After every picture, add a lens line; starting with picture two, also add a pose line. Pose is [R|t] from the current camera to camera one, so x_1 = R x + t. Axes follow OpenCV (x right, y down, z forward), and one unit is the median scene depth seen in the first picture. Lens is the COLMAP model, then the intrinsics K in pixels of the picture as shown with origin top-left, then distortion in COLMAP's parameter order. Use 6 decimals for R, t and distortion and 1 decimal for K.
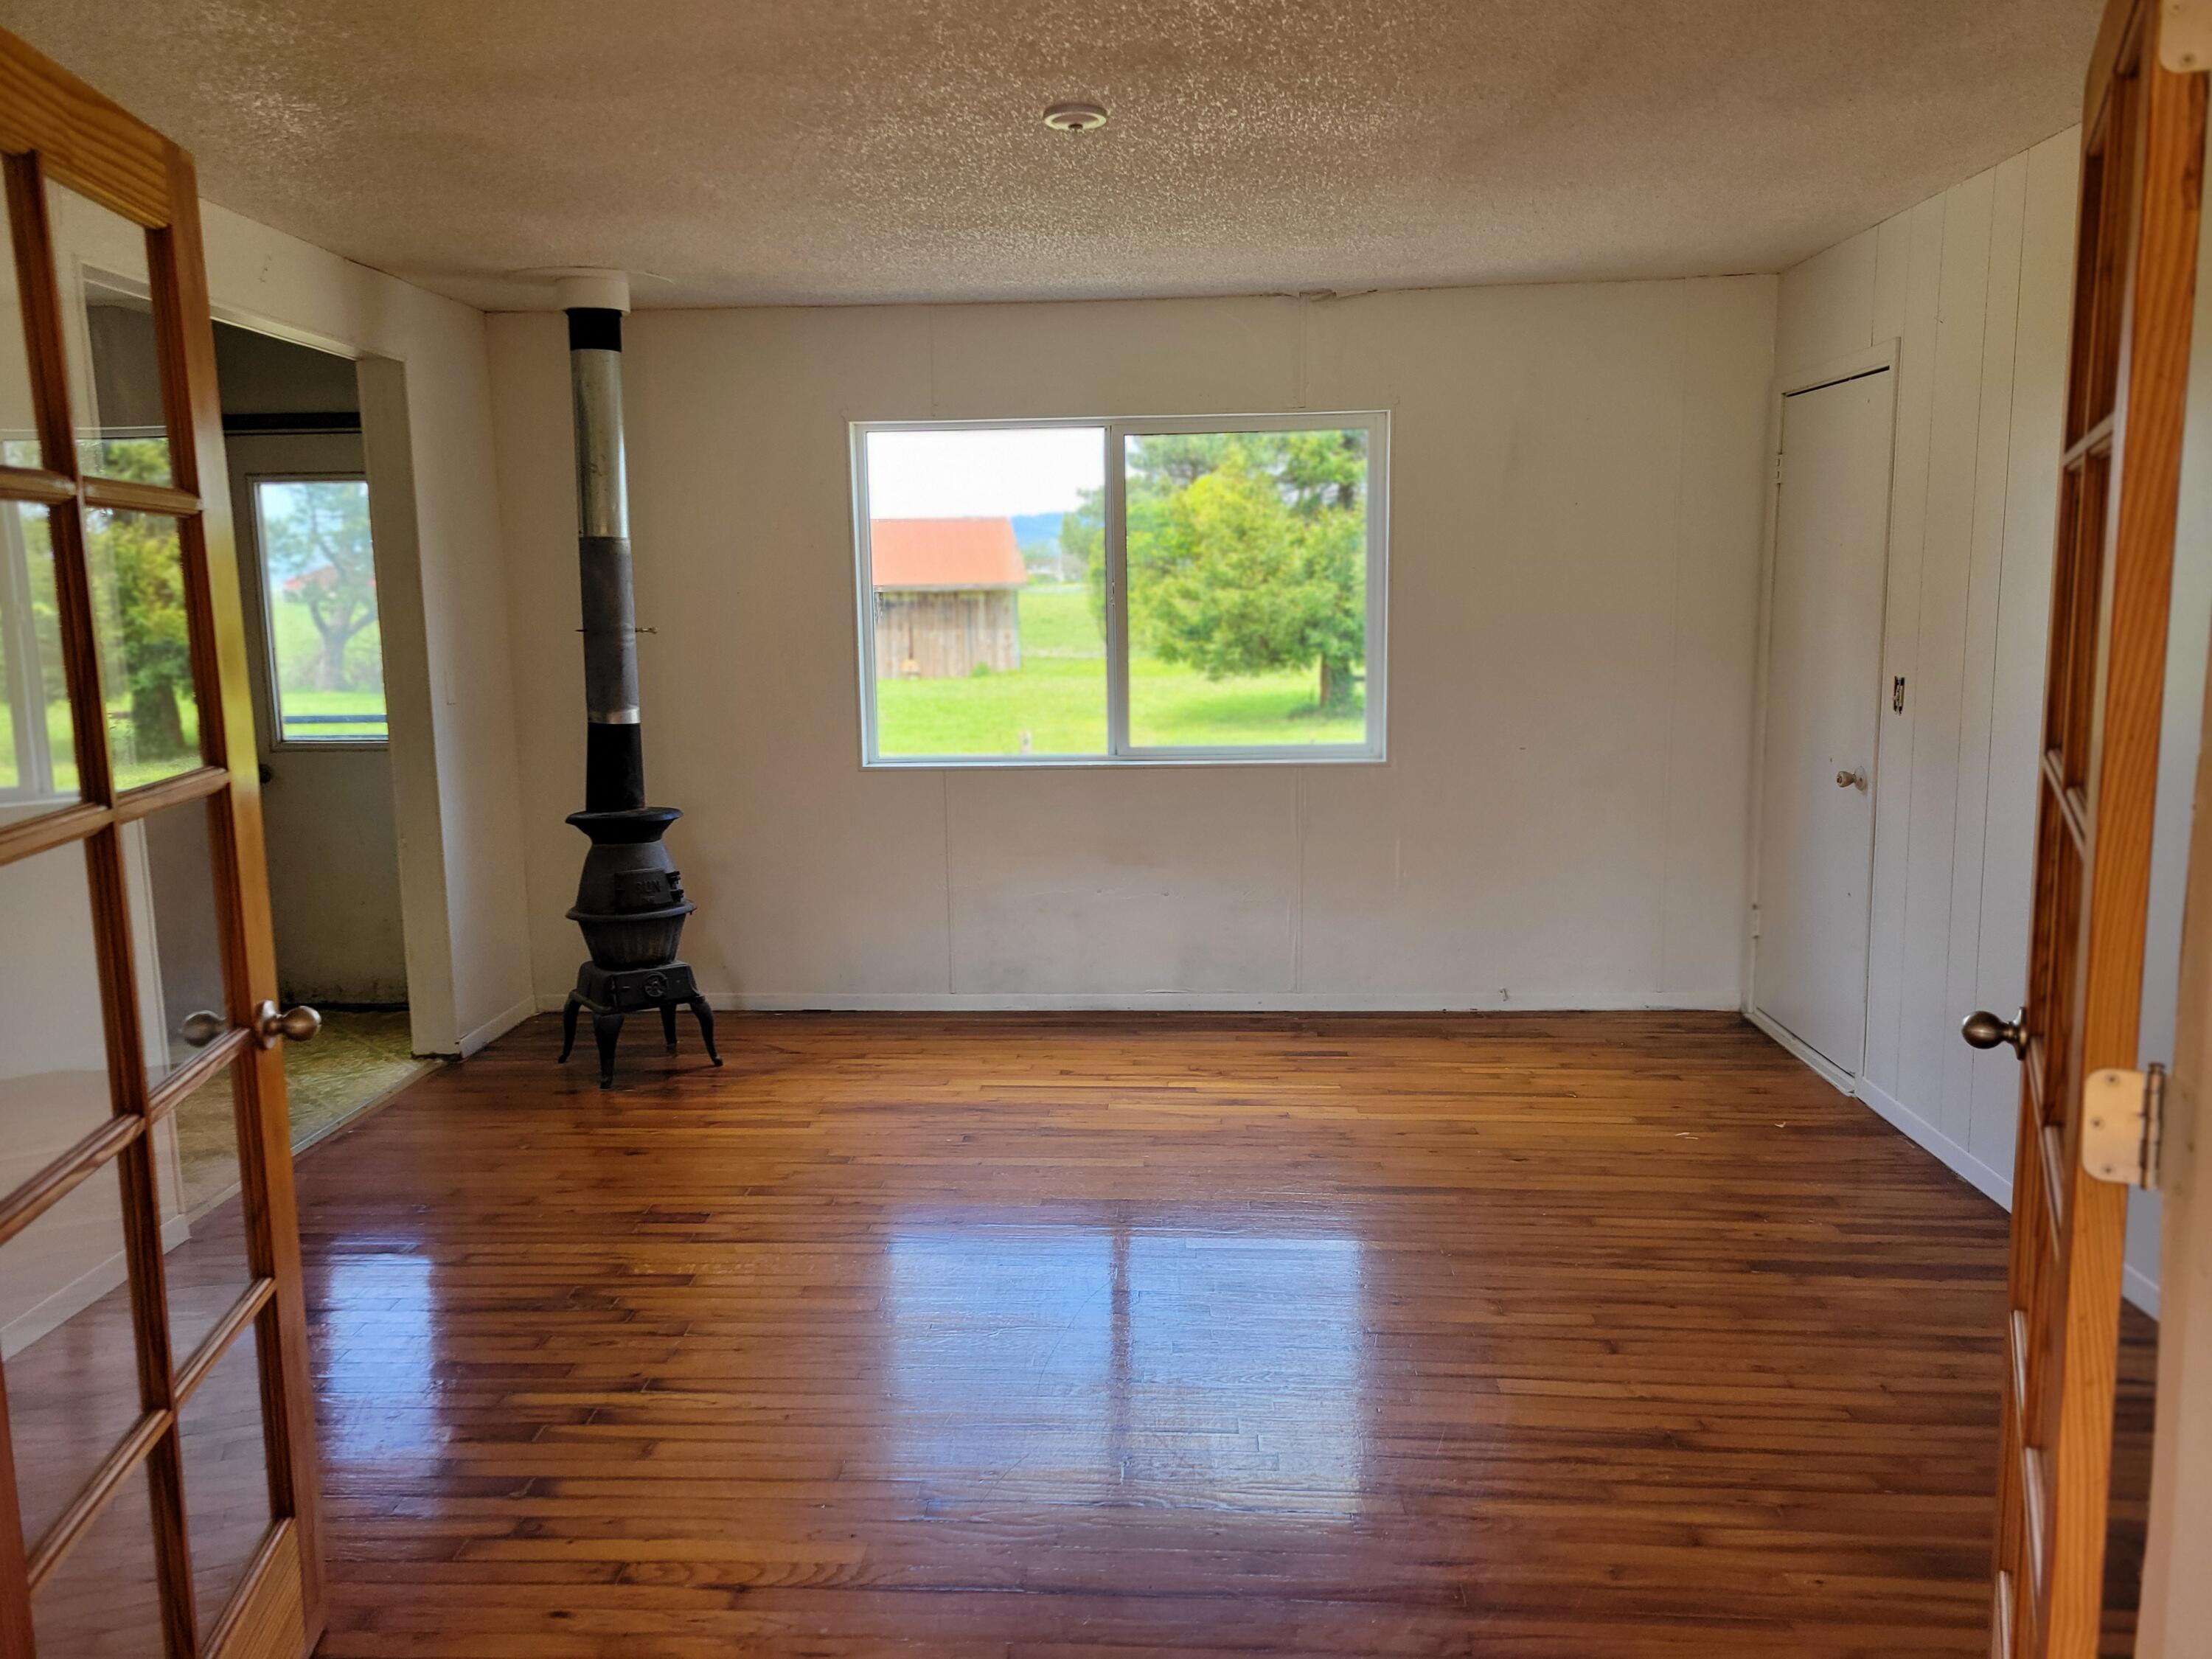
lens RADIAL K [[1658.6, 0, 1081.9], [0, 1658.6, 827.6], [0, 0, 1]] dist [0.056213, -0.037305]
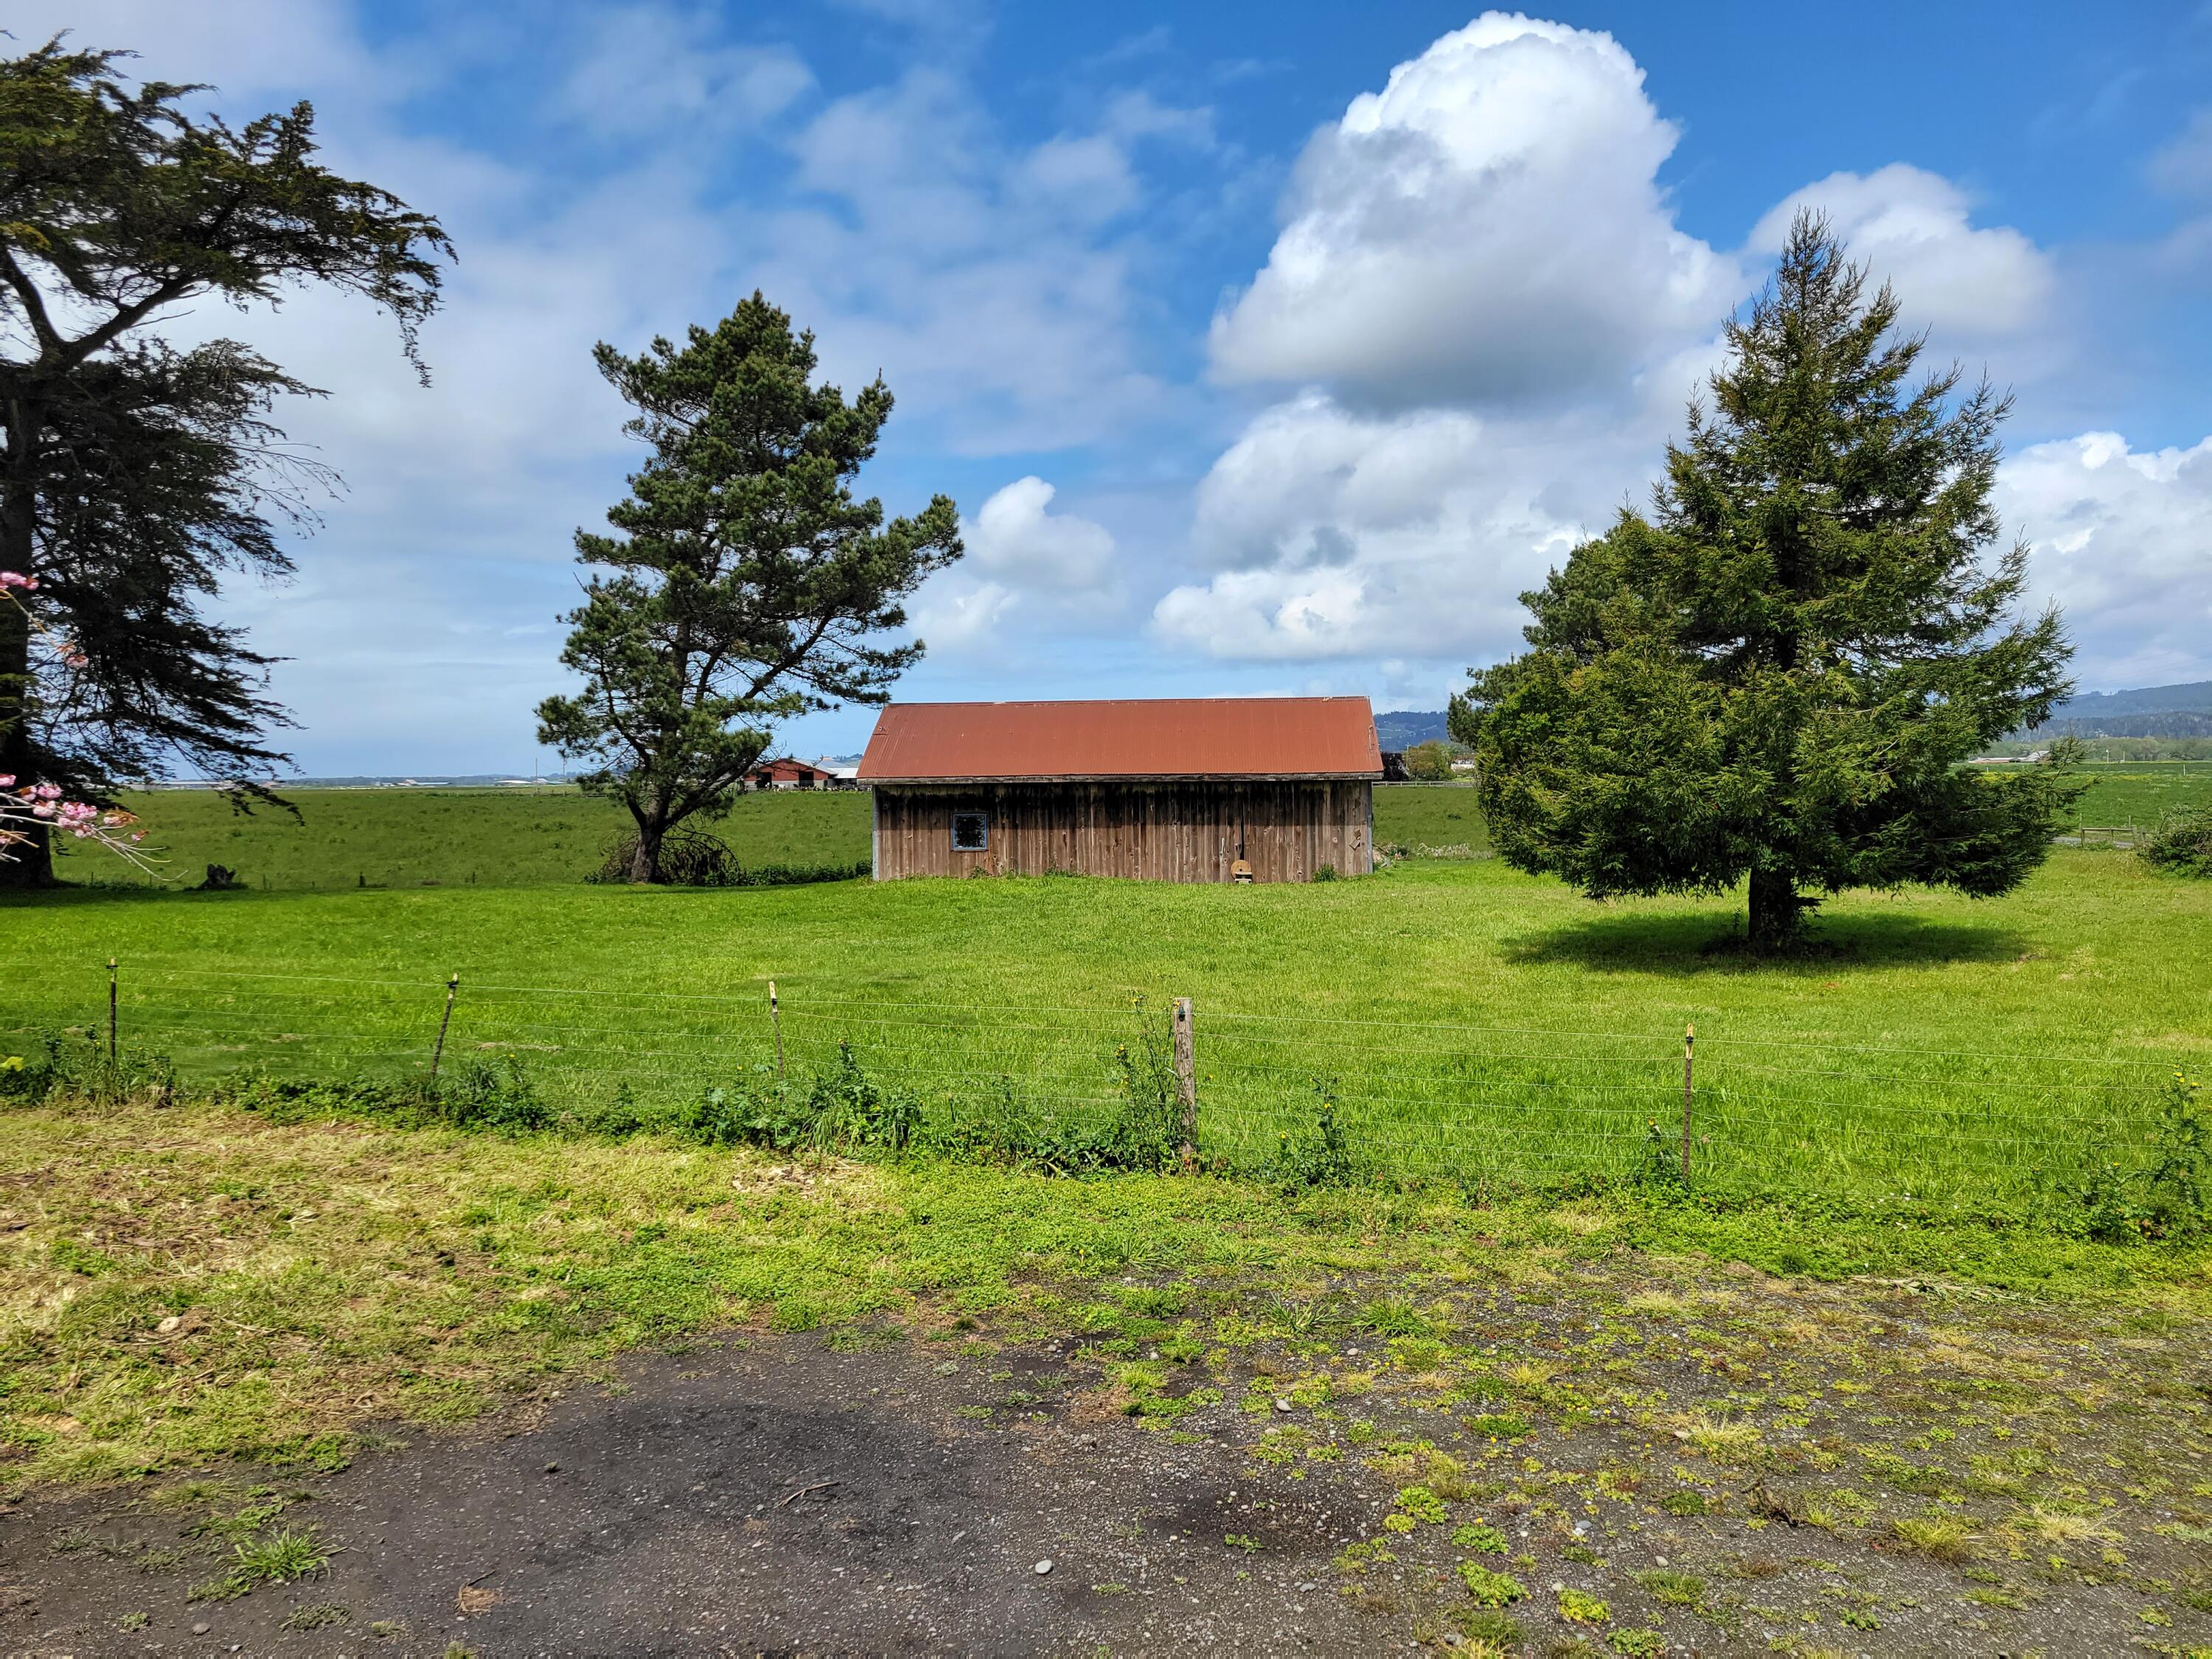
lens RADIAL K [[1658.6, 0, 1081.9], [0, 1658.6, 827.6], [0, 0, 1]] dist [0.056213, -0.037305]
pose [[0.967811, 0.015199, -0.251220, 0.049585], [-0.044190, 0.992930, -0.110167, -0.031634], [0.247770, 0.117722, 0.961640, 0.249881]]
